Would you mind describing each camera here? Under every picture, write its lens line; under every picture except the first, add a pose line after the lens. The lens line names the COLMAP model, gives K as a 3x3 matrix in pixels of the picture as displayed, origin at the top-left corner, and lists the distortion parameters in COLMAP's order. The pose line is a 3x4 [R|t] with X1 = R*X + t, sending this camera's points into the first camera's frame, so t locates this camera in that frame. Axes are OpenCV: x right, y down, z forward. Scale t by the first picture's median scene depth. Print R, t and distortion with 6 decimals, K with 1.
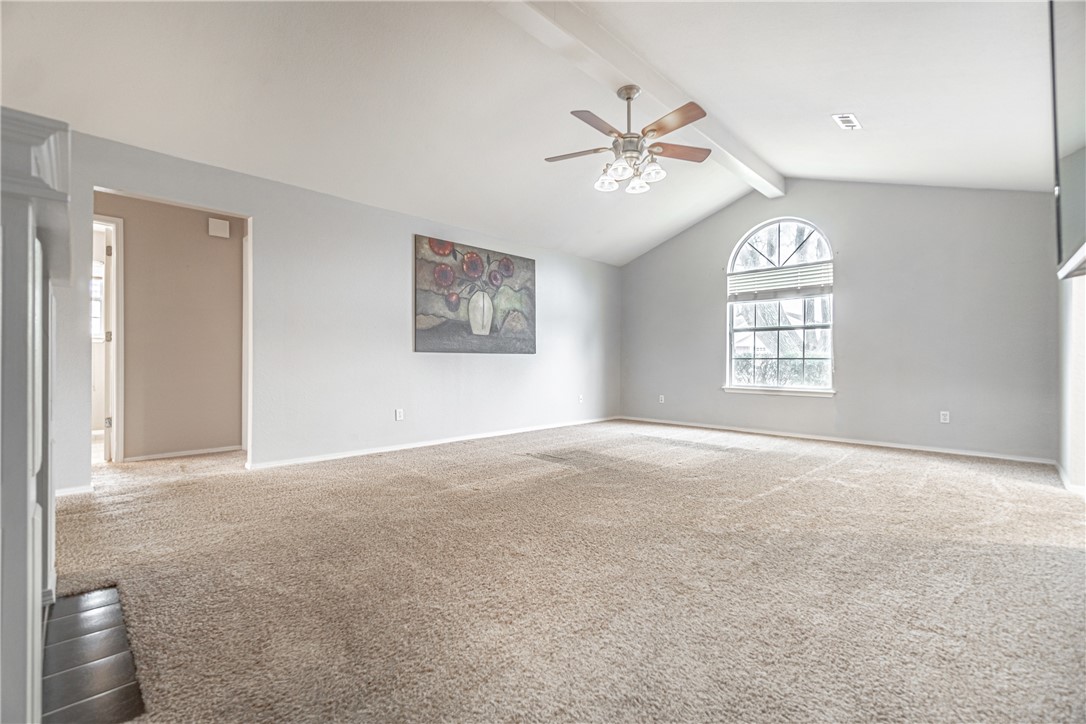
lens RADIAL K [[469.9, 0, 543.0], [0, 469.9, 362.0], [0, 0, 1]] dist [0.000030, 0.000000]
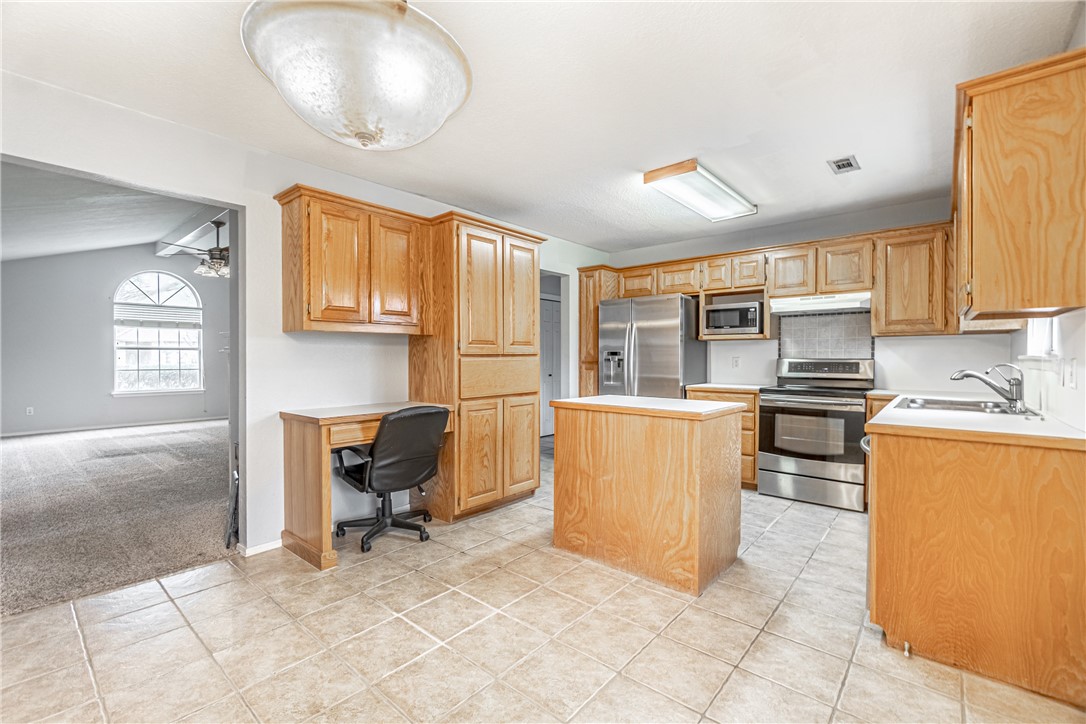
lens RADIAL K [[469.9, 0, 543.0], [0, 469.9, 362.0], [0, 0, 1]] dist [0.000030, 0.000000]
pose [[-0.073024, -0.013300, 0.997241, -0.950220], [0.002671, 0.999905, 0.013531, -0.043390], [-0.997327, 0.003652, -0.072982, -0.051778]]
